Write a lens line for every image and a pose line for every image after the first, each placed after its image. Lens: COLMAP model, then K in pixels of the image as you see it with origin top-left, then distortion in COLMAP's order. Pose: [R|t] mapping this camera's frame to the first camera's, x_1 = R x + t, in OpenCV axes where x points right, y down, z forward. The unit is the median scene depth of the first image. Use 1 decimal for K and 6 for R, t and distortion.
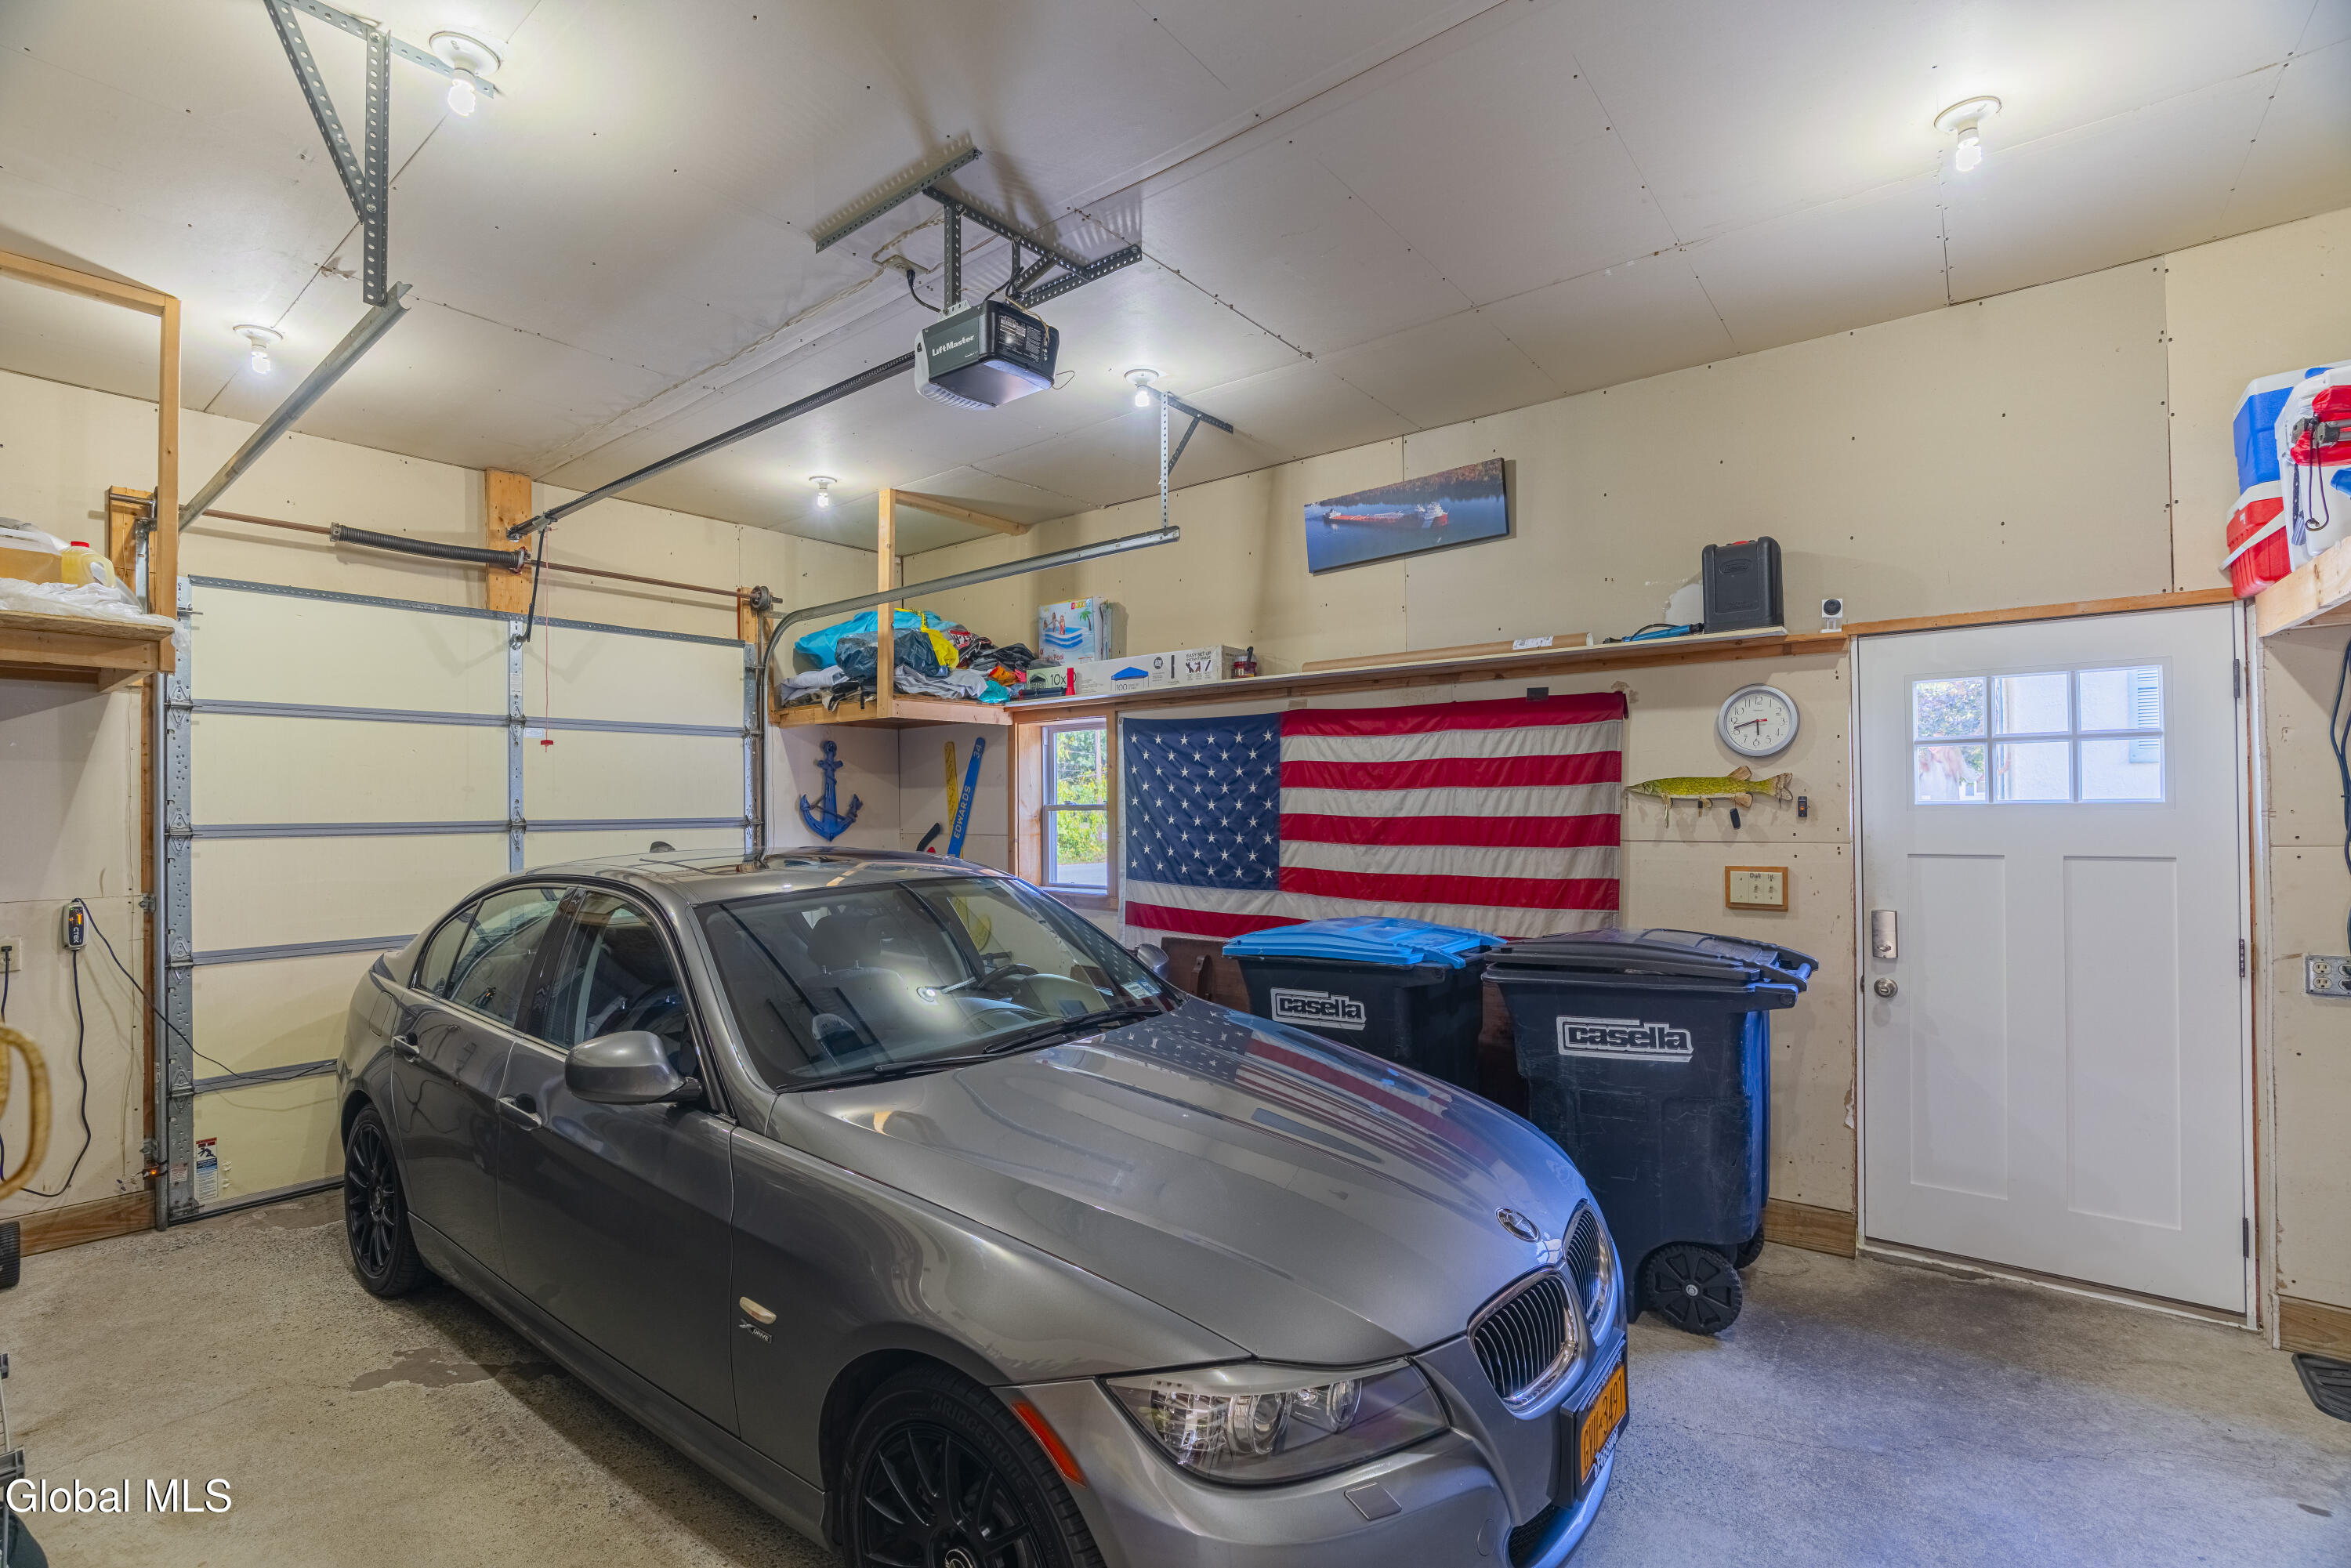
lens RADIAL K [[1051.8, 0, 1175.5], [0, 1051.8, 784.0], [0, 0, 1]] dist [-0.000053, -0.000003]
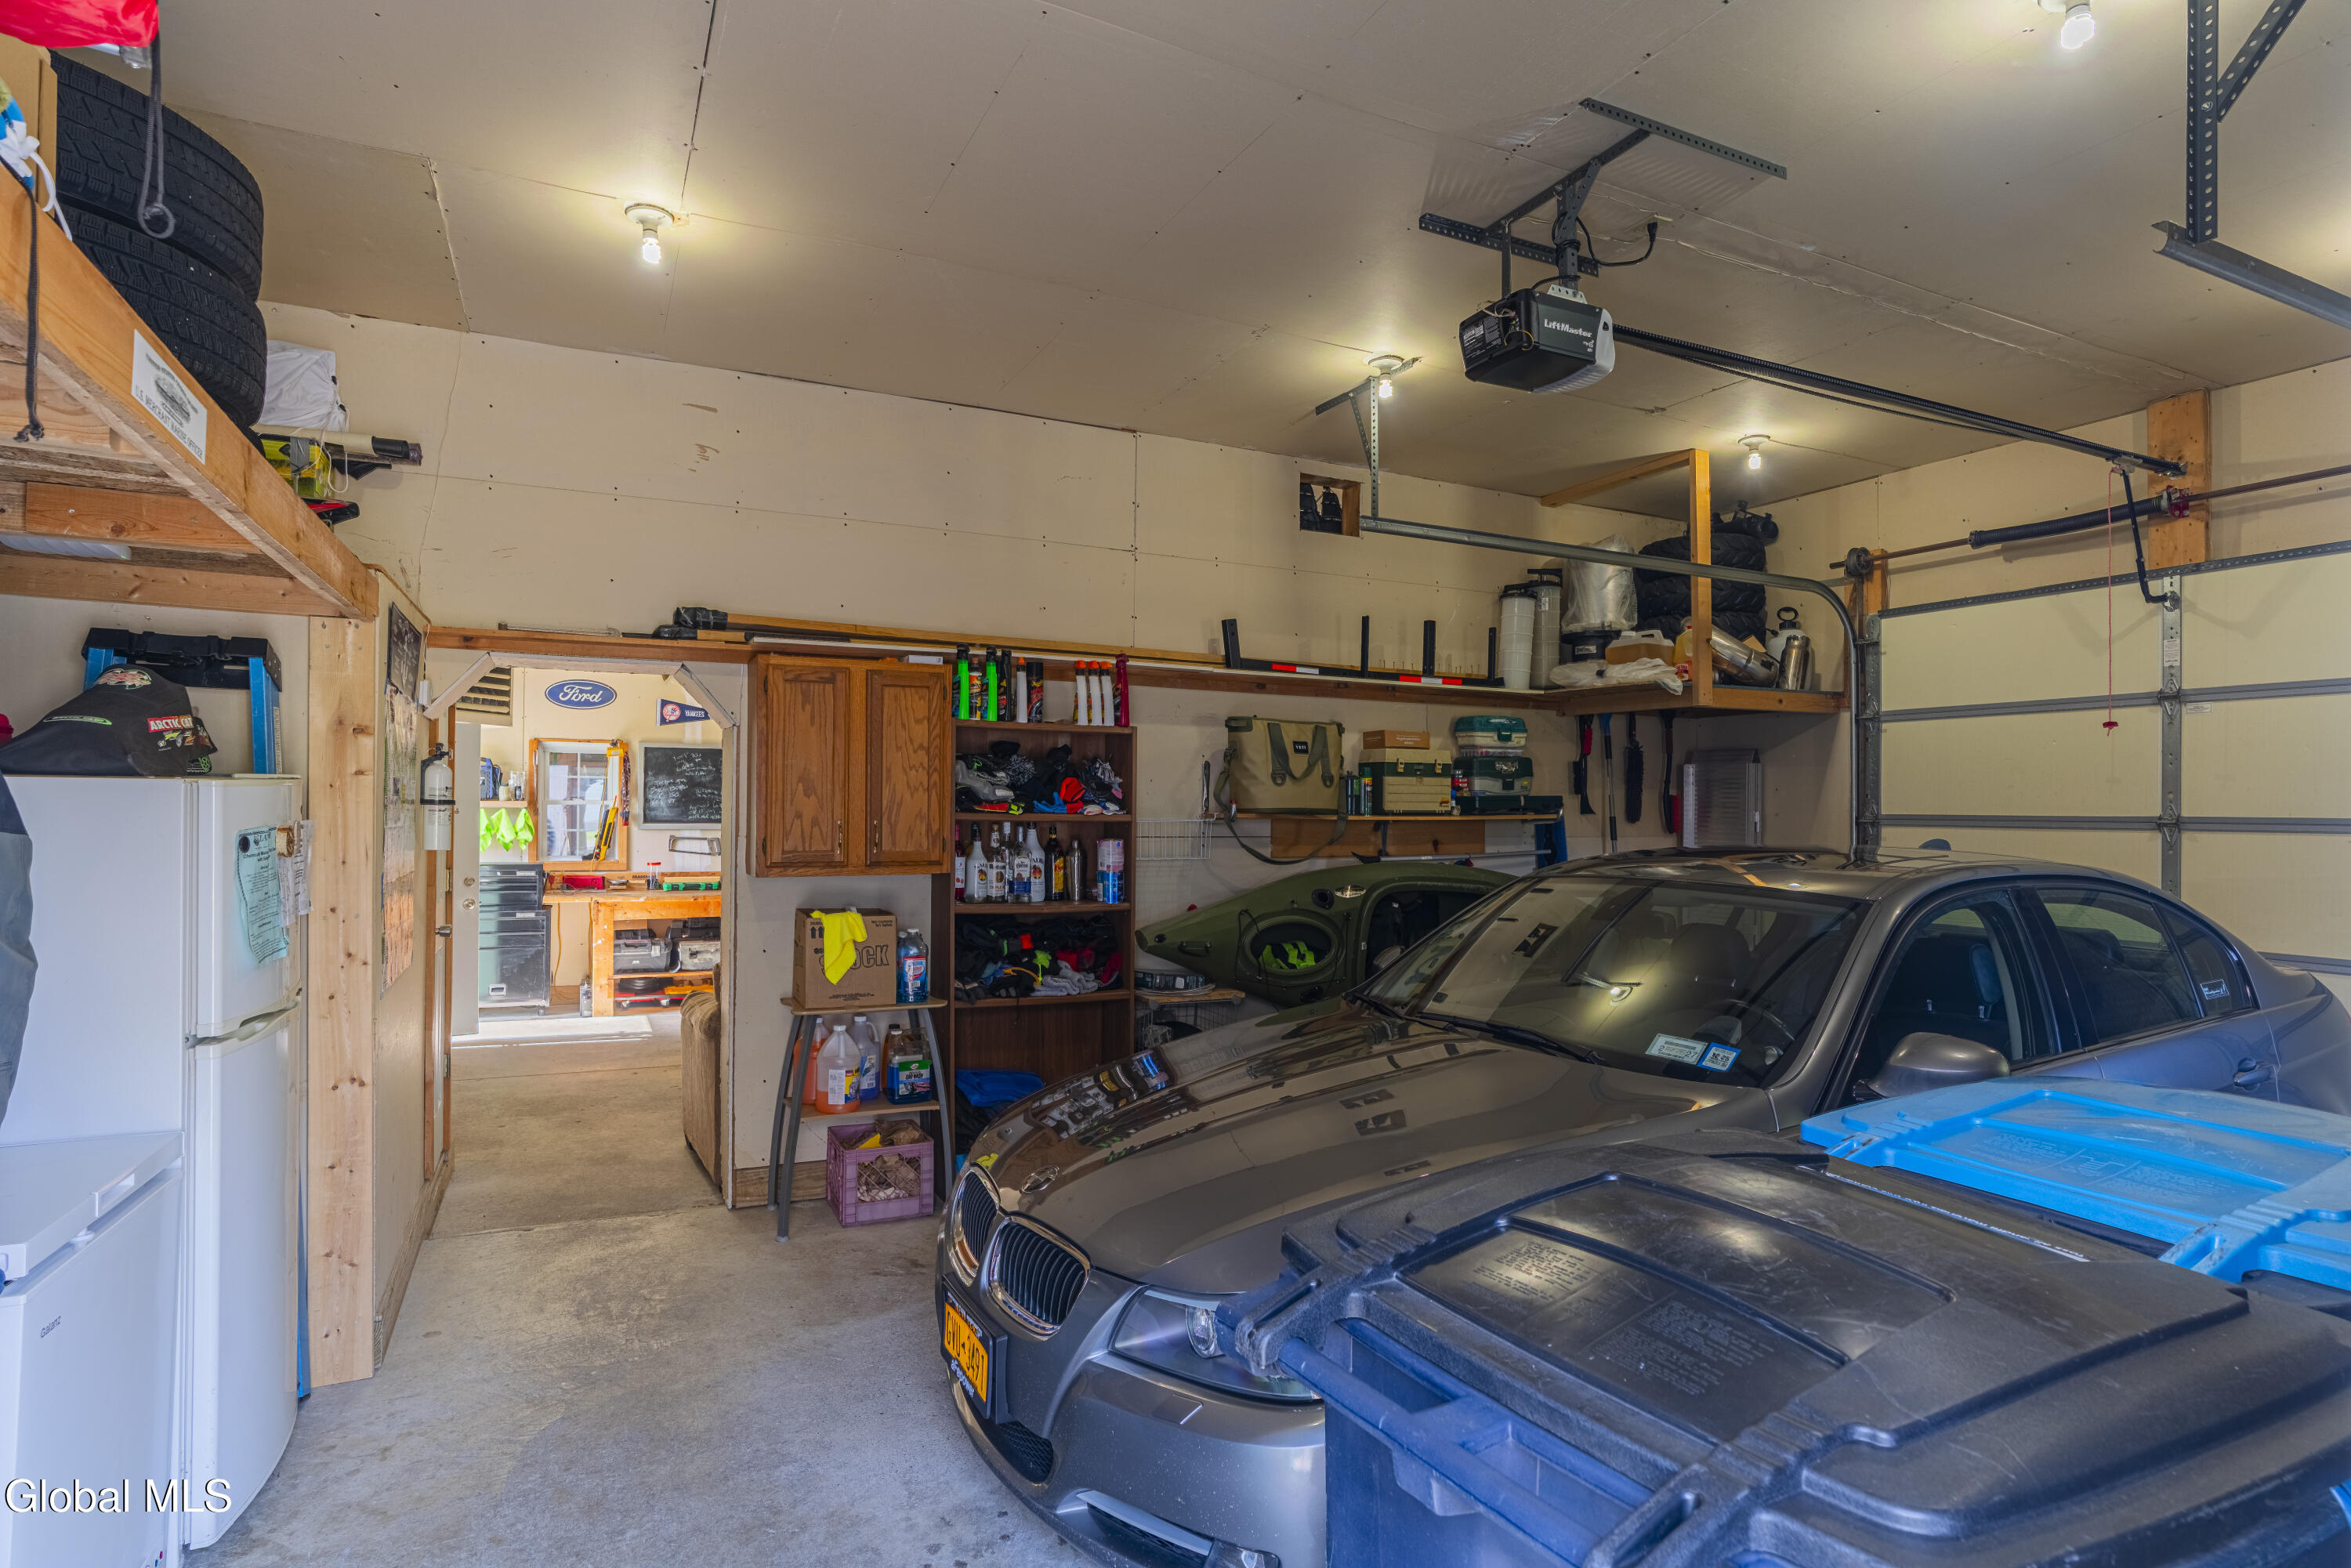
lens RADIAL K [[1210.7, 0, 1175.5], [0, 1210.7, 784.0], [0, 0, 1]] dist [0.000331, 0.000072]
pose [[-0.420670, -0.001407, -0.907213, 0.586806], [0.017161, 0.999808, -0.009508, 0.004181], [0.907051, -0.019569, -0.420565, 0.712552]]
